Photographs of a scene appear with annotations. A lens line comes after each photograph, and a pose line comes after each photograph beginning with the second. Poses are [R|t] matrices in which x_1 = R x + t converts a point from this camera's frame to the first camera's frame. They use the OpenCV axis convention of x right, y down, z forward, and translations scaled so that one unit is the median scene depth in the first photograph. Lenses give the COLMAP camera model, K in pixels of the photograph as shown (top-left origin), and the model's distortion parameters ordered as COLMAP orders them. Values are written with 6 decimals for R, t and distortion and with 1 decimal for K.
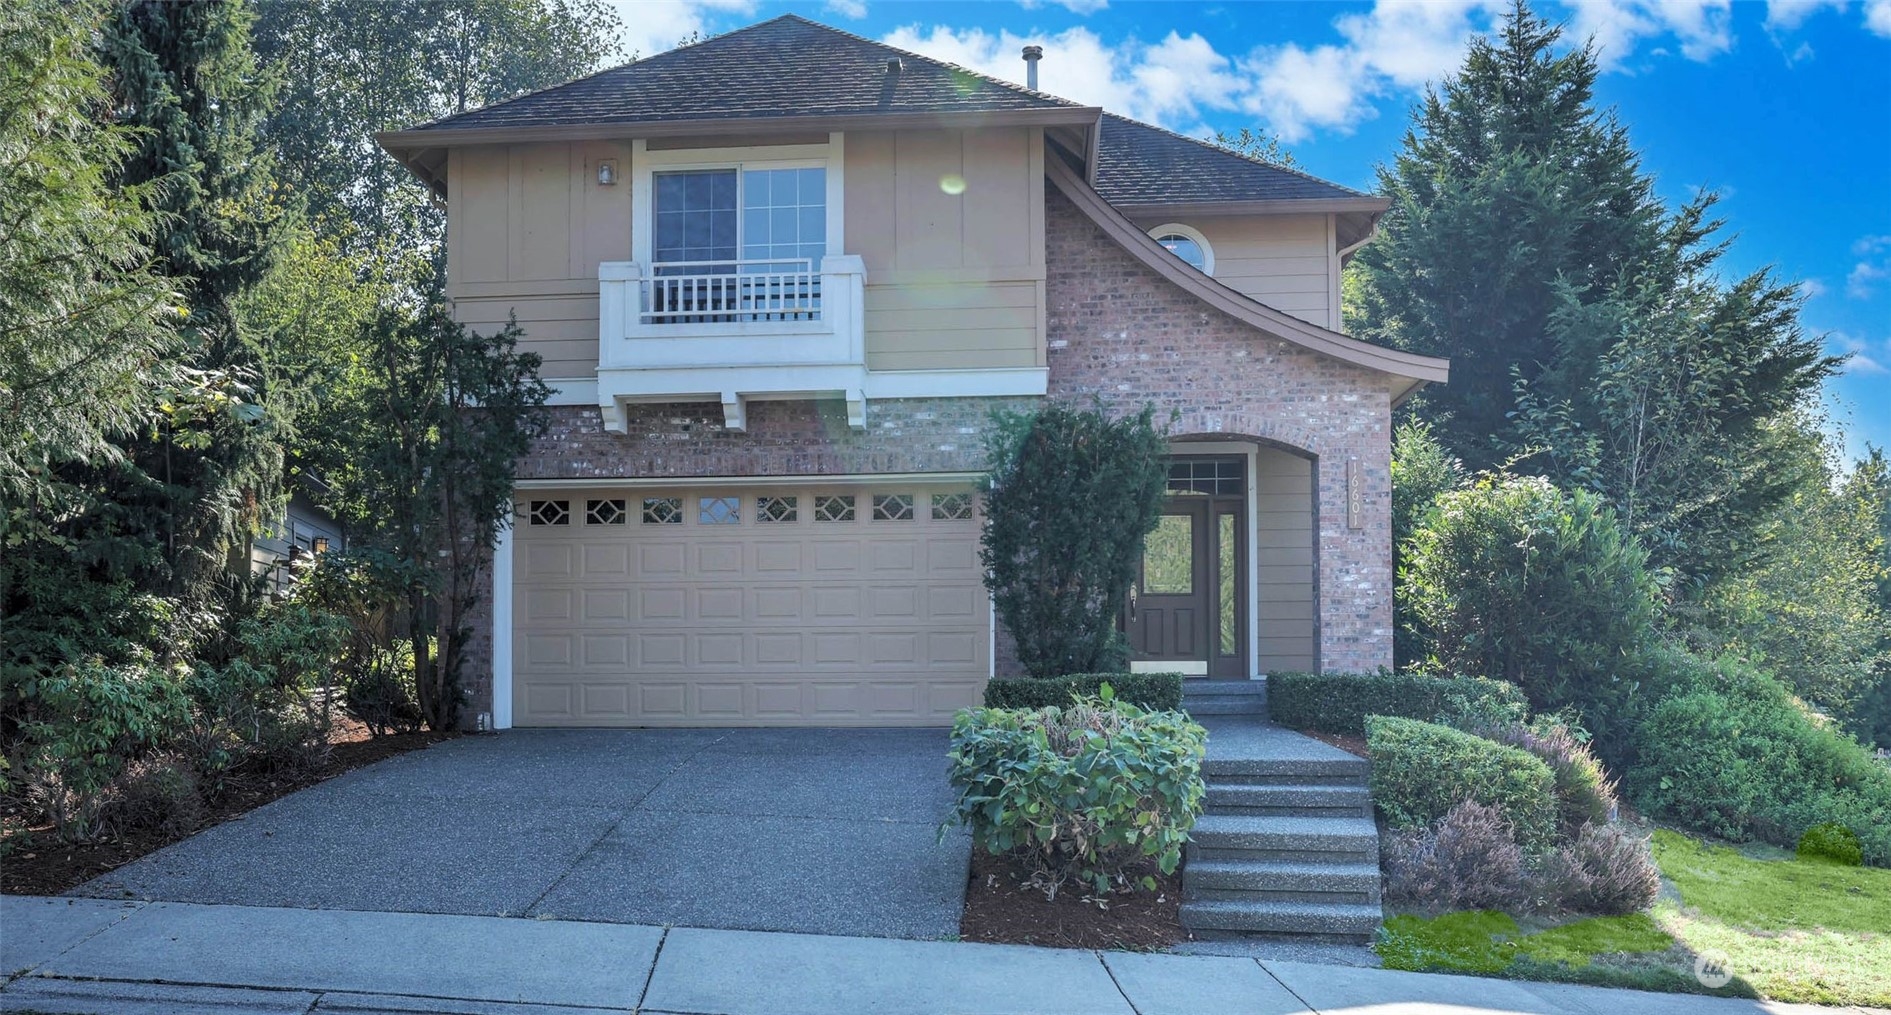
lens RADIAL K [[1480.4, 0, 866.3], [0, 1480.4, 656.3], [0, 0, 1]] dist [-0.020994, 0.044581]
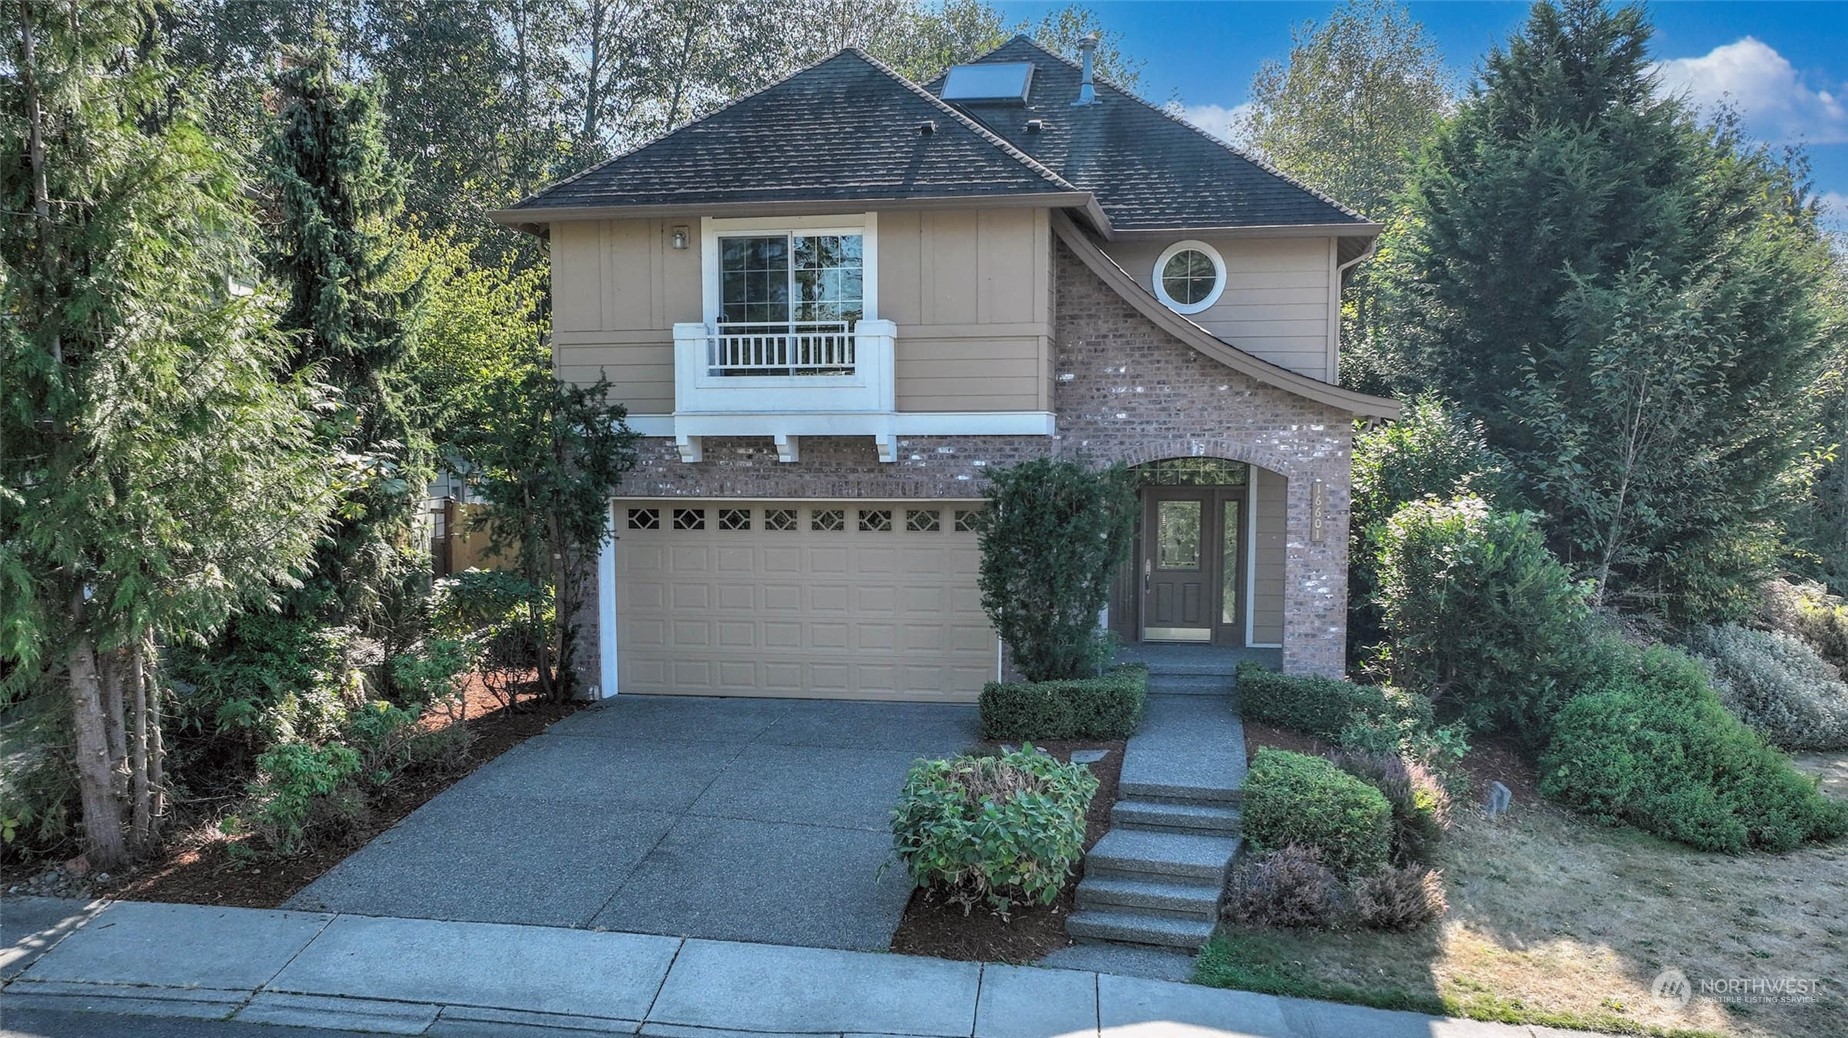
lens RADIAL K [[1501.7, 0, 897.3], [0, 1501.7, 651.6], [0, 0, 1]] dist [0.017545, -0.000310]
pose [[0.995061, 0.012792, -0.098435, 0.125040], [0.001179, 0.990068, 0.140581, -0.175674], [0.099256, -0.140003, 0.985164, -0.224694]]
